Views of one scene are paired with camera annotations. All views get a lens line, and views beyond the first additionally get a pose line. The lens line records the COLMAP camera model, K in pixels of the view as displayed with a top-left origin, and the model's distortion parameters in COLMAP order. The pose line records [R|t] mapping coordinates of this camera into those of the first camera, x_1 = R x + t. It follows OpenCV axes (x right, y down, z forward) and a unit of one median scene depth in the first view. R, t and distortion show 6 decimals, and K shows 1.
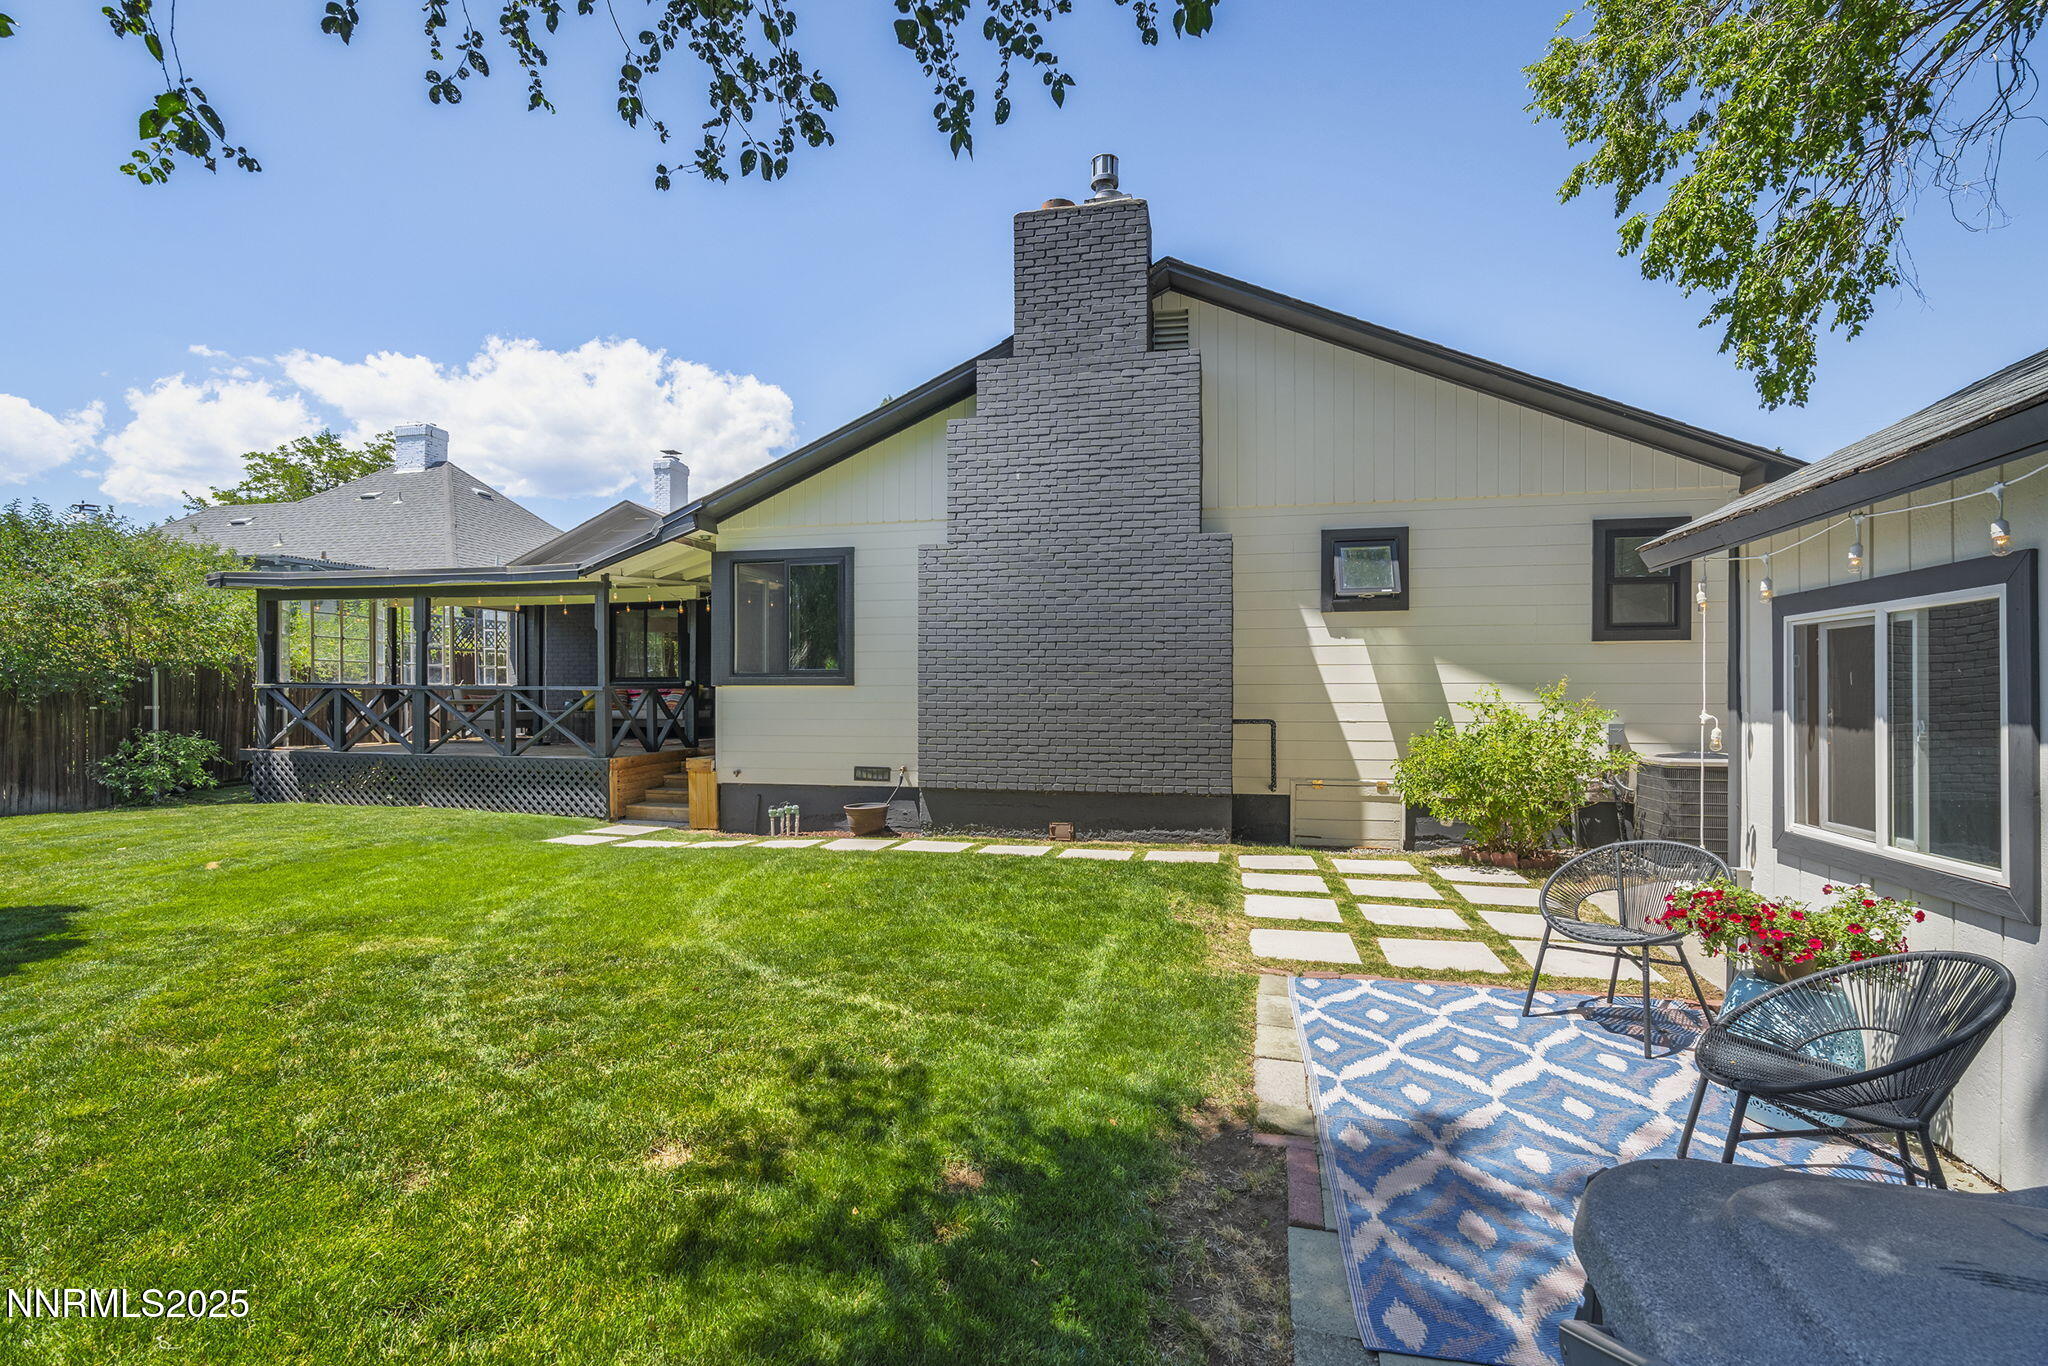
lens RADIAL K [[937.1, 0, 1035.5], [0, 937.1, 690.9], [0, 0, 1]] dist [-0.005172, -0.000046]
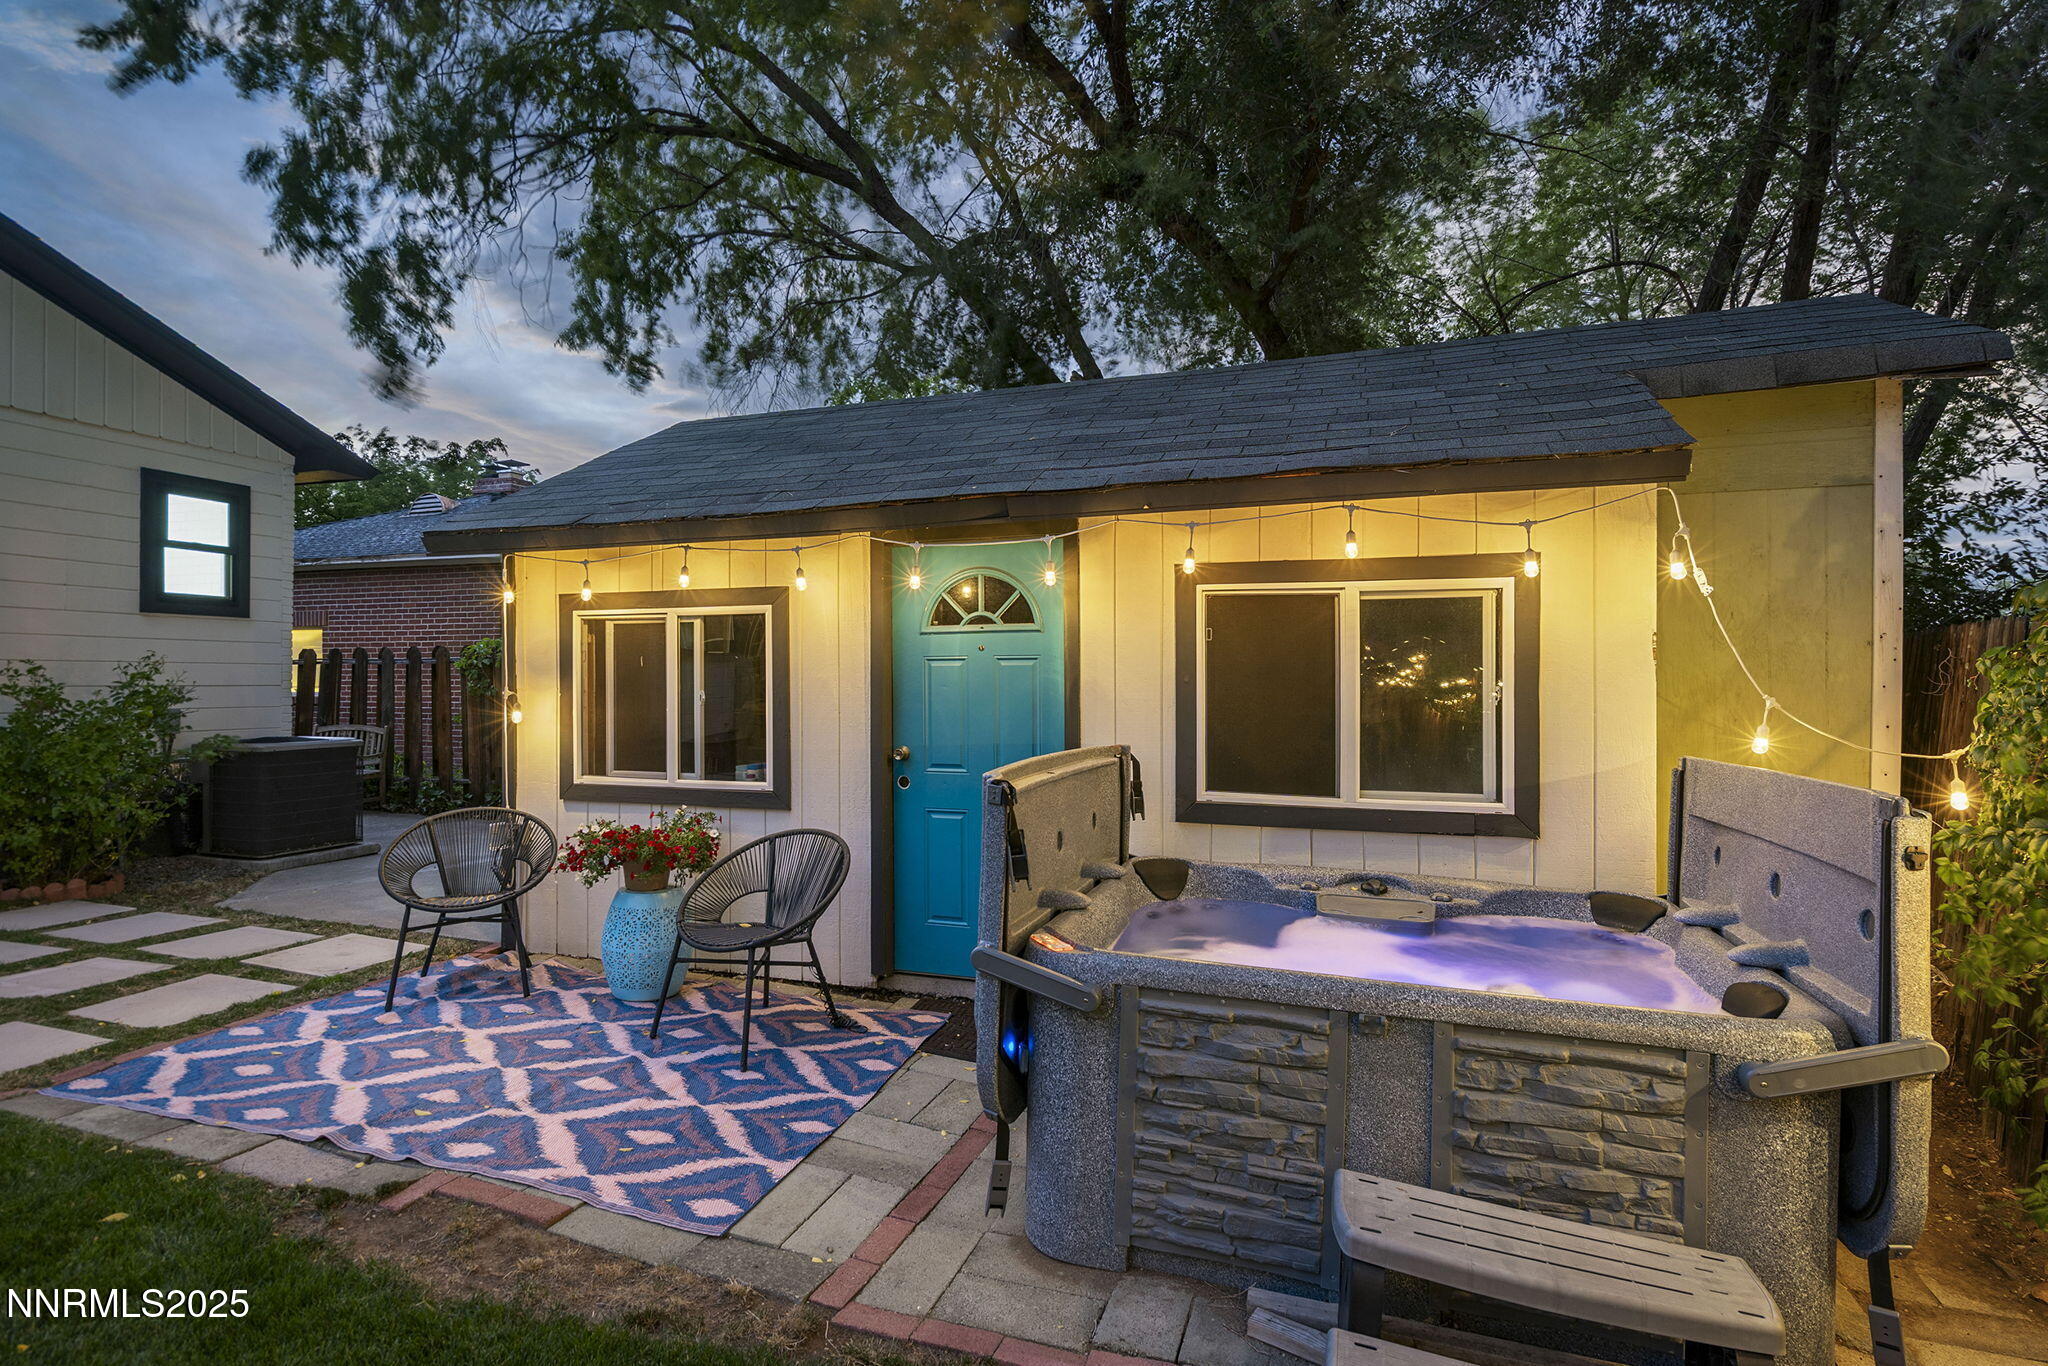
lens RADIAL K [[984.8, 0, 1023.9], [0, 984.8, 689.0], [0, 0, 1]] dist [0.008225, -0.000514]
pose [[0.093044, -0.007051, 0.995637, -0.423027], [-0.002902, 0.999969, 0.007353, 0.012528], [-0.995658, -0.003574, 0.093021, 0.270560]]
